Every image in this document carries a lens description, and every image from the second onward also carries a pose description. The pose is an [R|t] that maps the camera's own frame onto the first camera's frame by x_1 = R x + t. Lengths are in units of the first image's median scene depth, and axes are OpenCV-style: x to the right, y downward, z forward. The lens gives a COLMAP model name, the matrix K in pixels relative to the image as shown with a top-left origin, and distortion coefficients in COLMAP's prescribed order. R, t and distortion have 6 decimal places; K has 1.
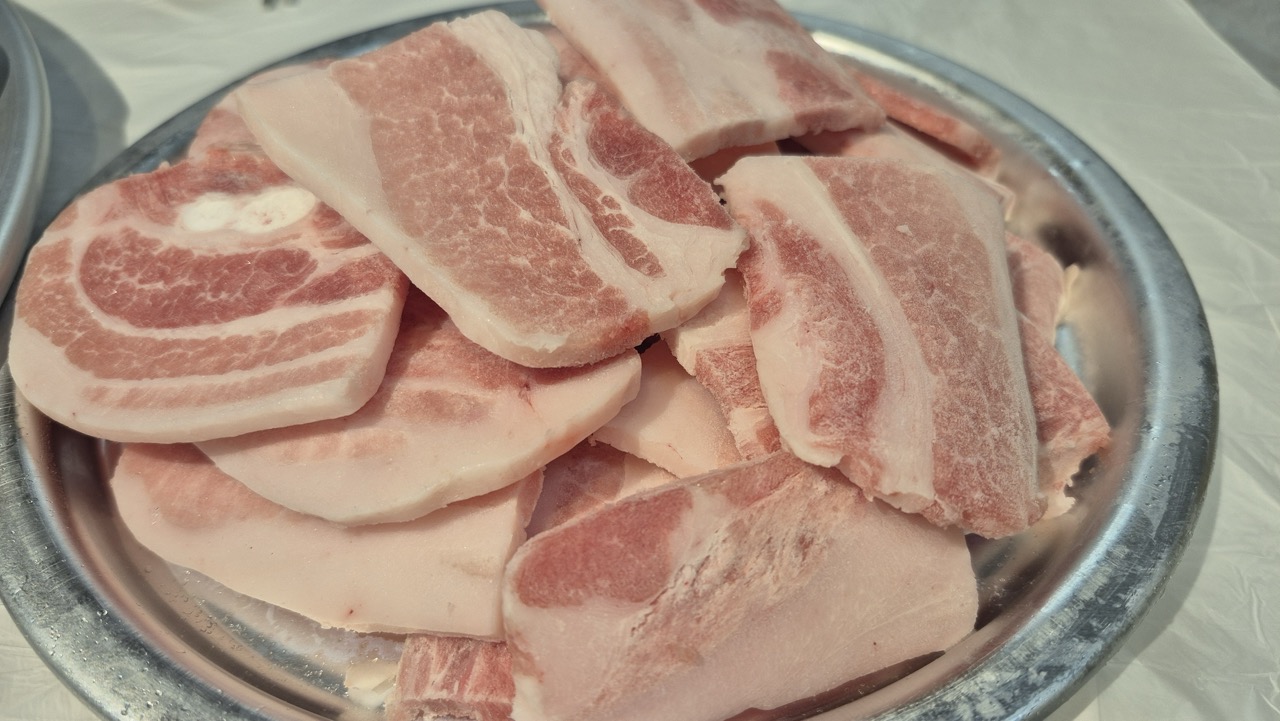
lens RADIAL K [[1018.0, 0, 639.9], [0, 1018.0, 378.4], [0, 0, 1]] dist [0.090209, -0.230444]
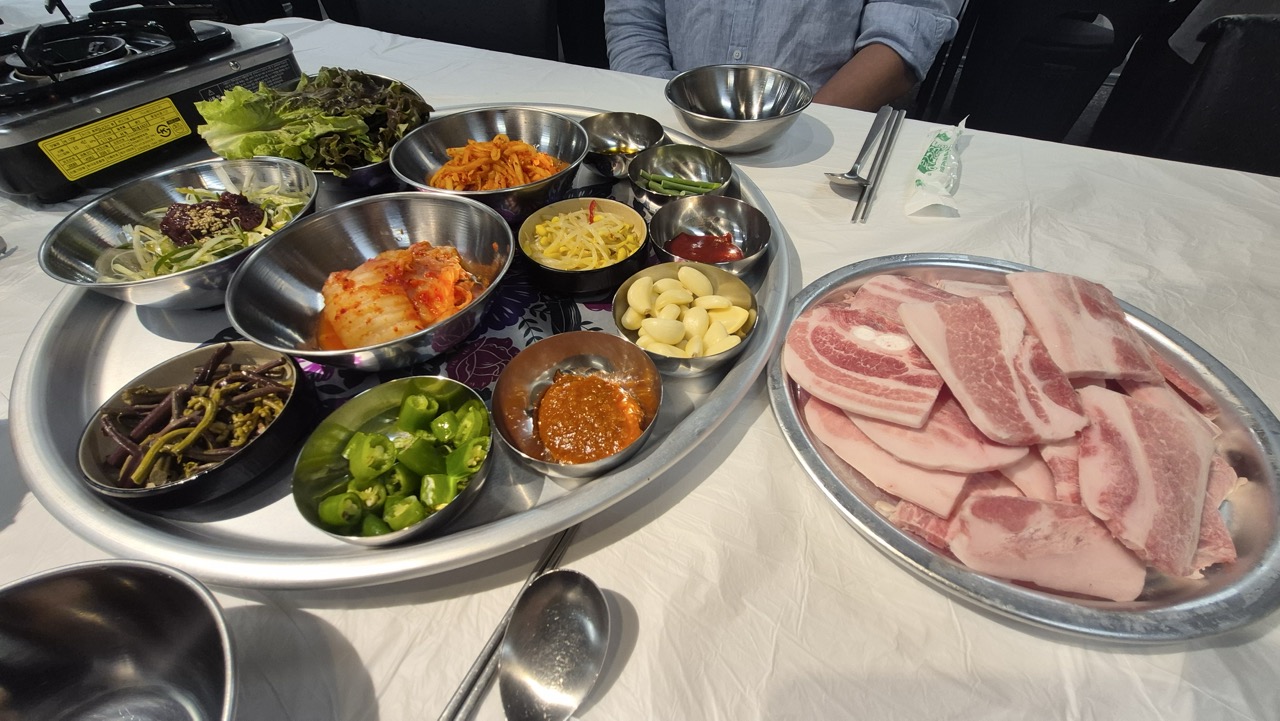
lens RADIAL K [[501.0, 0, 646.0], [0, 501.0, 355.3], [0, 0, 1]] dist [-0.035761, 0.010405]
pose [[0.828972, 0.345266, -0.439997, -0.340031], [-0.337799, 0.936090, 0.098124, -0.035944], [0.445755, 0.067288, 0.892622, -0.635637]]
